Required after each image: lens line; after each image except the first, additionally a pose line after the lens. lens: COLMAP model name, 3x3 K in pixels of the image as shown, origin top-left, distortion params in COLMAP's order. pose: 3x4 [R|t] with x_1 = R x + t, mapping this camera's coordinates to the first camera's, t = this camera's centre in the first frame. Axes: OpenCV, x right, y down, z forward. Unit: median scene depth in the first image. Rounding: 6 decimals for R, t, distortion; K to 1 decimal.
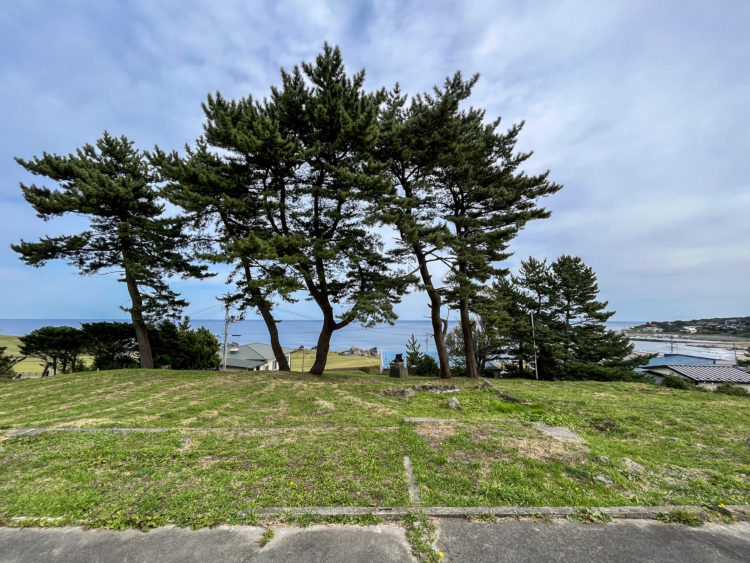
lens RADIAL K [[315.8, 0, 373.2], [0, 315.8, 279.0], [0, 0, 1]] dist [-0.006990, -0.000496]
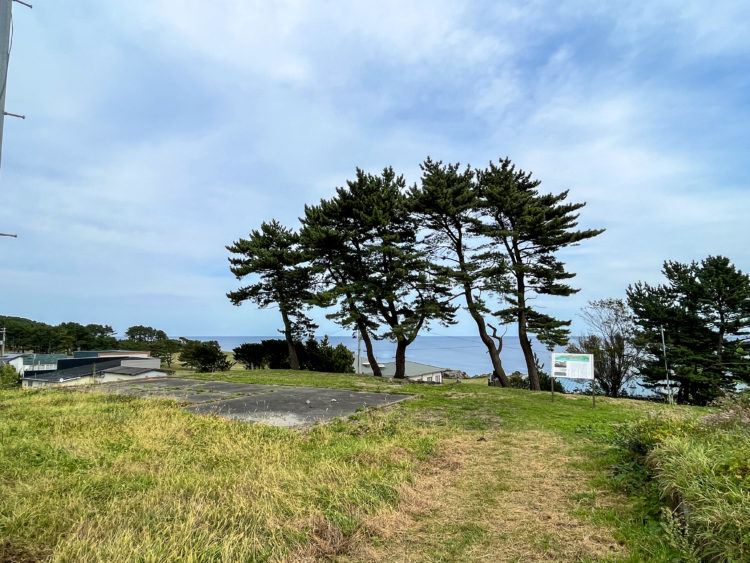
lens RADIAL K [[471.7, 0, 375.1], [0, 471.7, 280.4], [0, 0, 1]] dist [0.004788, 0.000610]
pose [[0.861541, -0.063654, -0.503682, 0.740262], [0.067564, 0.997660, -0.010514, -0.090775], [0.503172, -0.024973, 0.863825, -0.717355]]
